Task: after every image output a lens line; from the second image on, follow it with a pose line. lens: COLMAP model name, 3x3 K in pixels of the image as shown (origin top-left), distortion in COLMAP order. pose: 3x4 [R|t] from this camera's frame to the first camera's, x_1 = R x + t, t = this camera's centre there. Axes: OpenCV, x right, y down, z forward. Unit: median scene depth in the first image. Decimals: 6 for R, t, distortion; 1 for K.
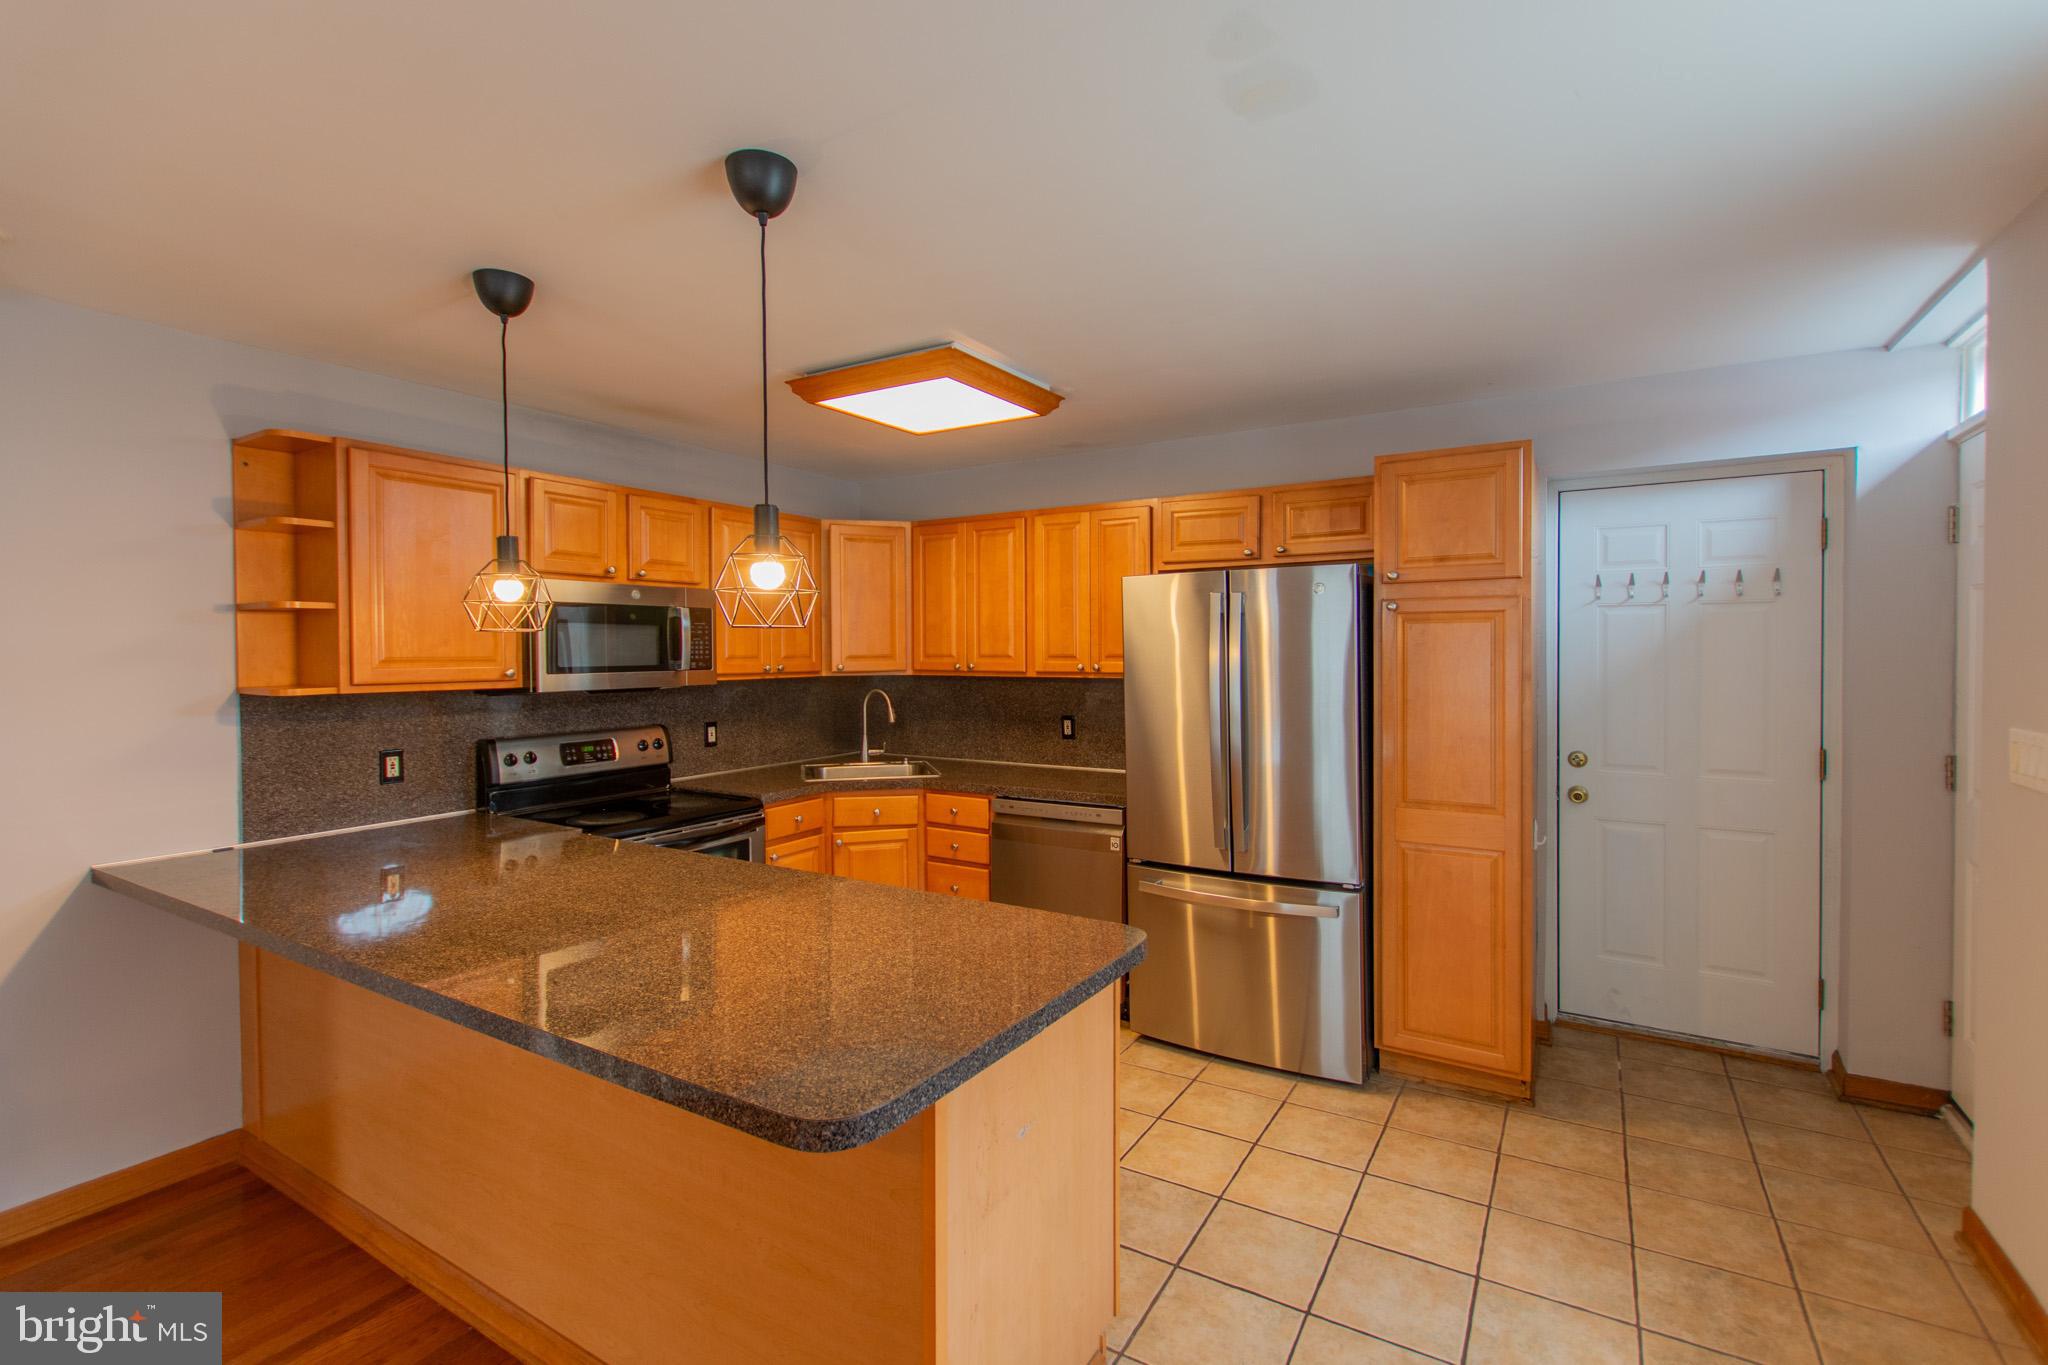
lens RADIAL K [[904.0, 0, 1046.1], [0, 904.0, 668.4], [0, 0, 1]] dist [0.009628, -0.003700]
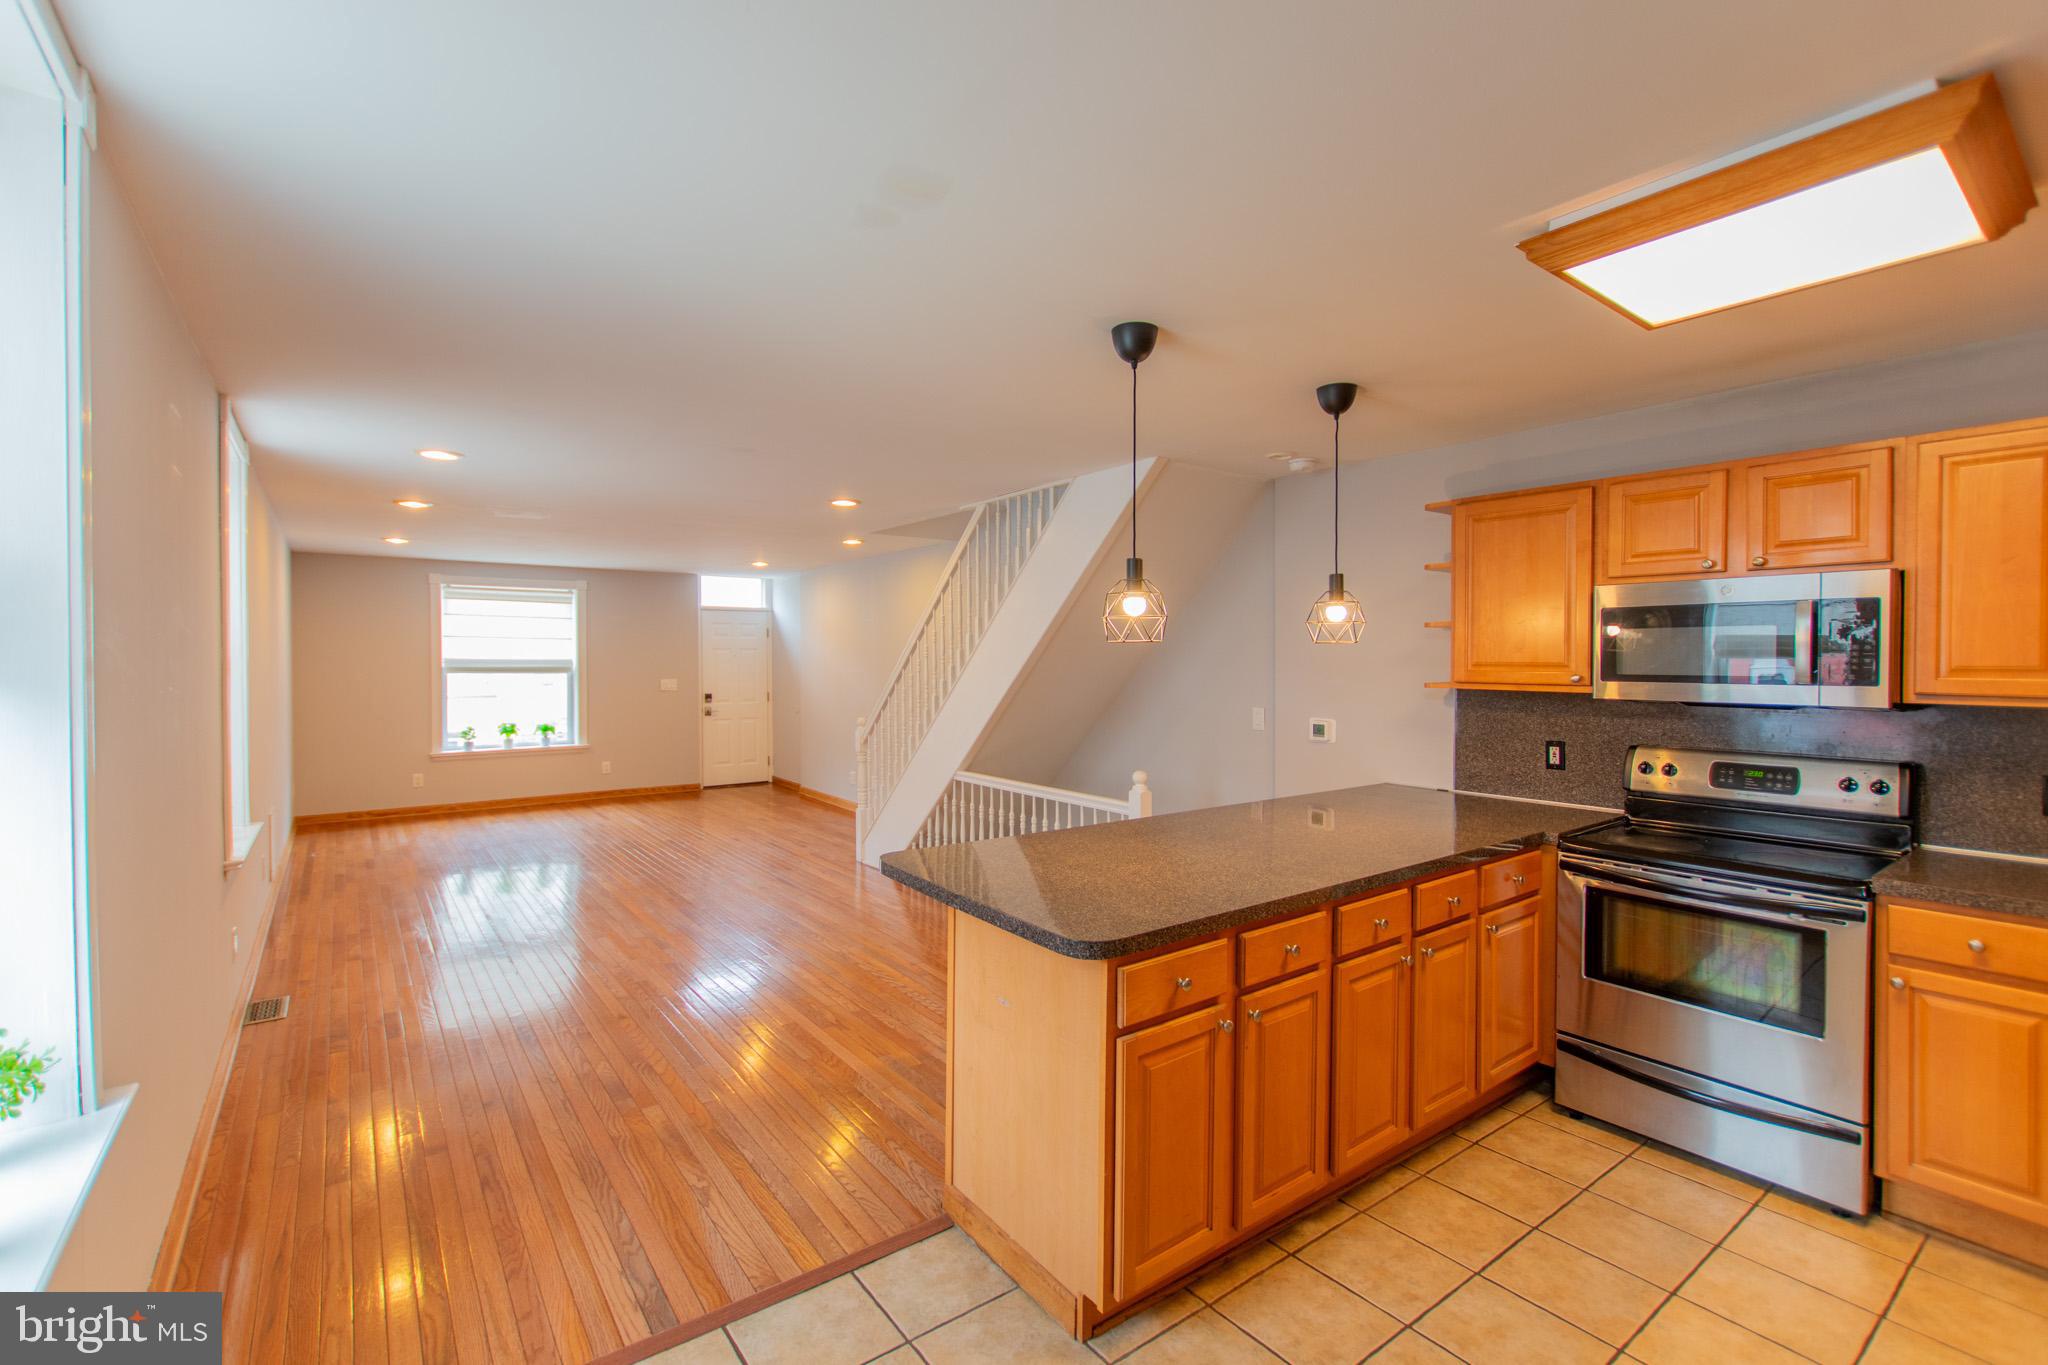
lens RADIAL K [[904.0, 0, 977.1], [0, 904.0, 673.1], [0, 0, 1]] dist [0.009628, -0.003700]
pose [[-0.417660, 0.019083, -0.908403, 0.576324], [-0.019776, 0.999352, 0.030086, -0.016599], [0.908388, 0.030530, -0.417012, 0.704313]]
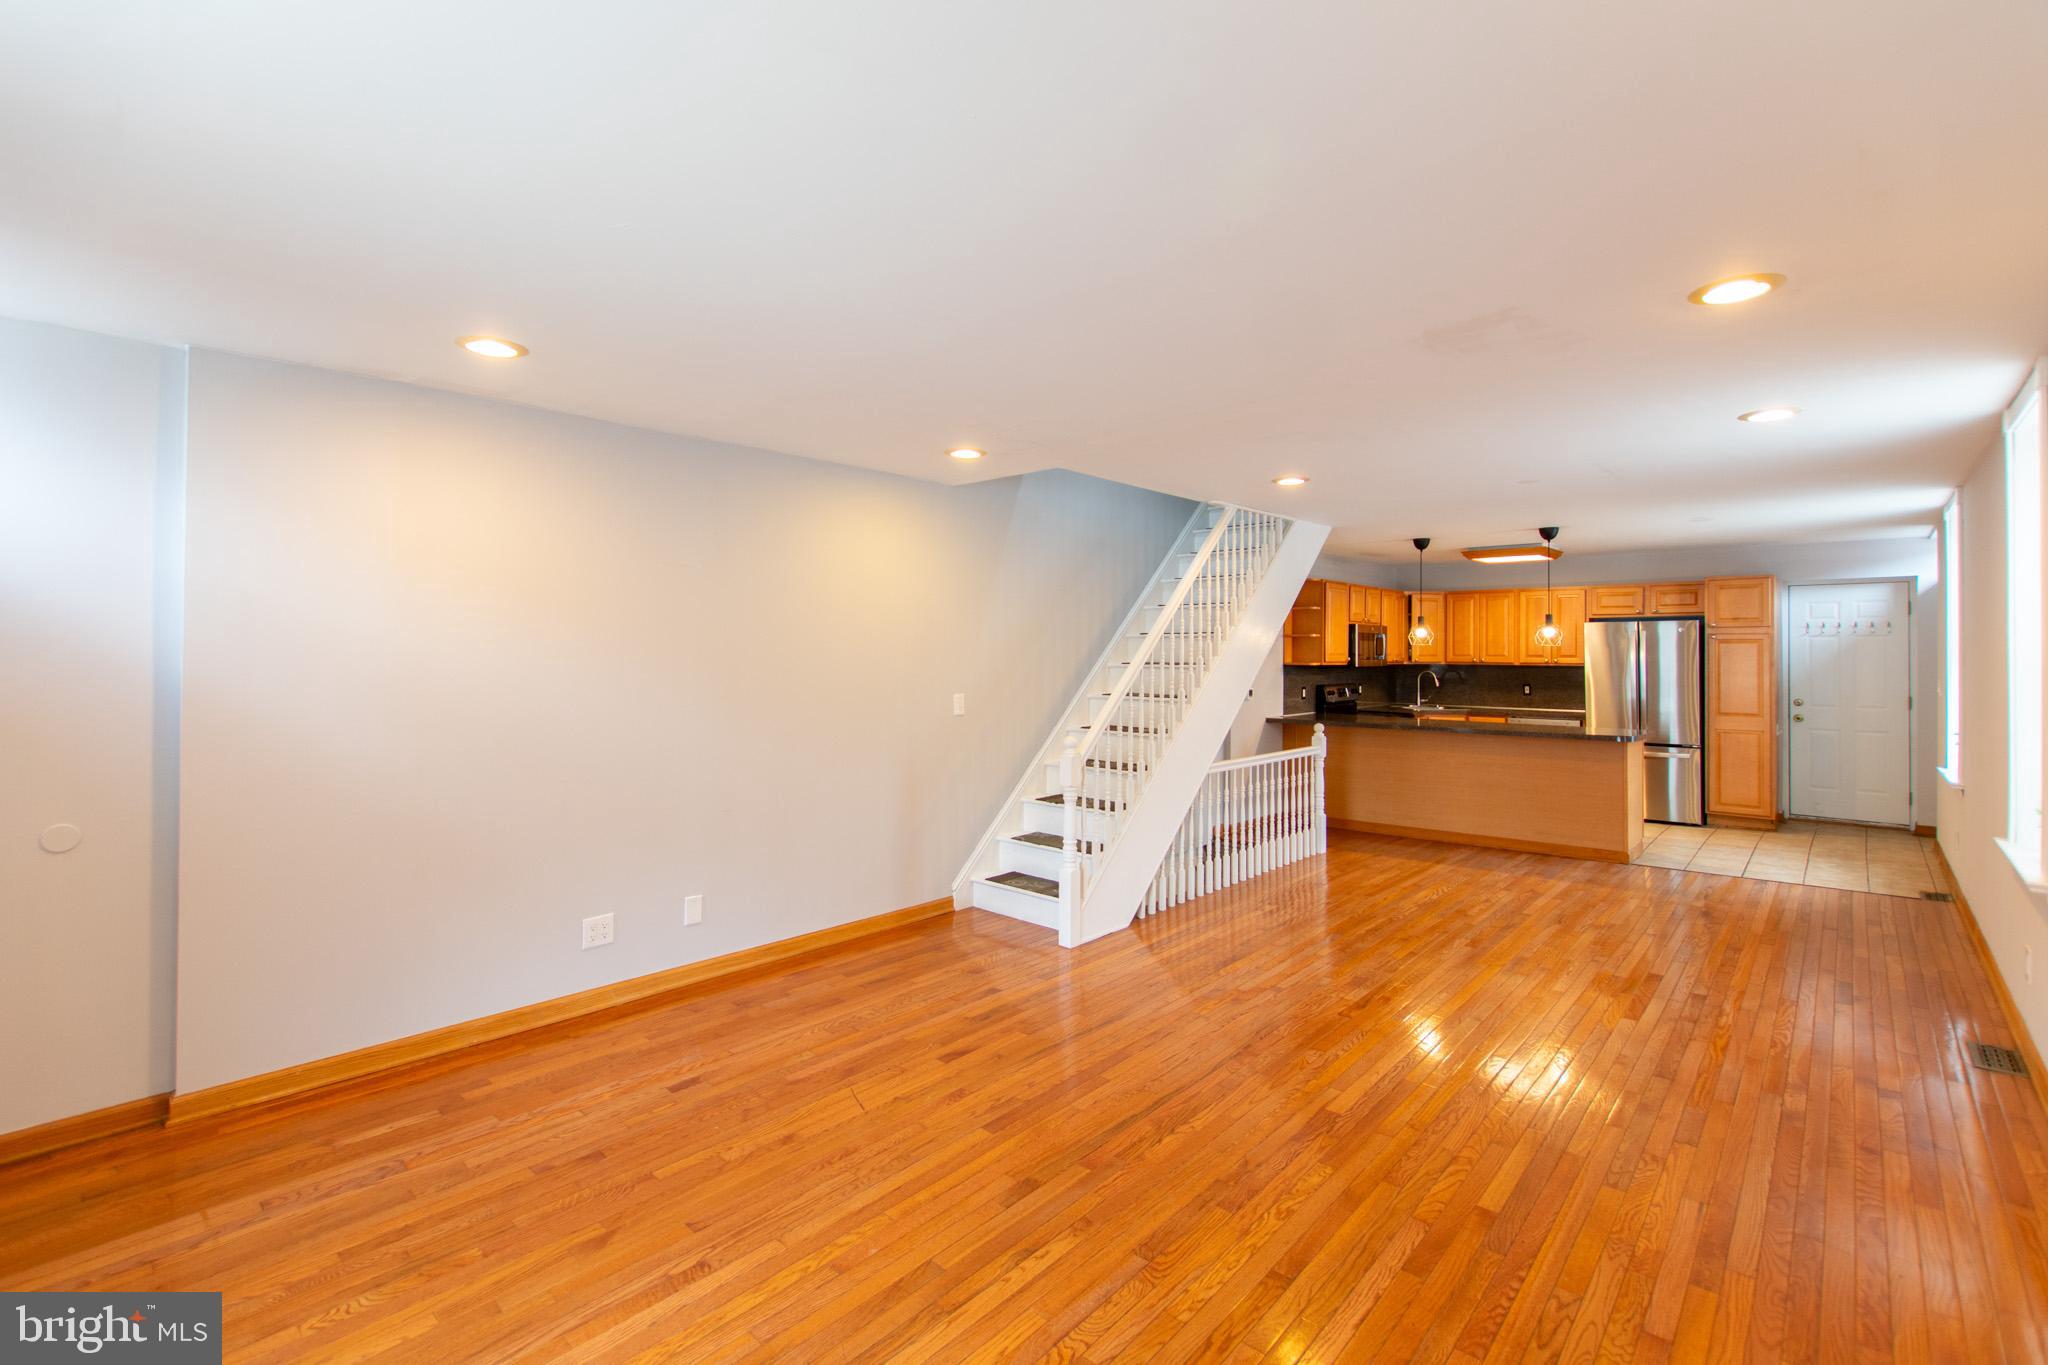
lens RADIAL K [[904.0, 0, 1050.8], [0, 904.0, 650.0], [0, 0, 1]] dist [0.009628, -0.003700]
pose [[0.982509, 0.009297, -0.185984, -0.848818], [-0.013758, 0.999647, -0.022709, 0.045276], [0.185707, 0.024870, 0.982290, -1.617679]]
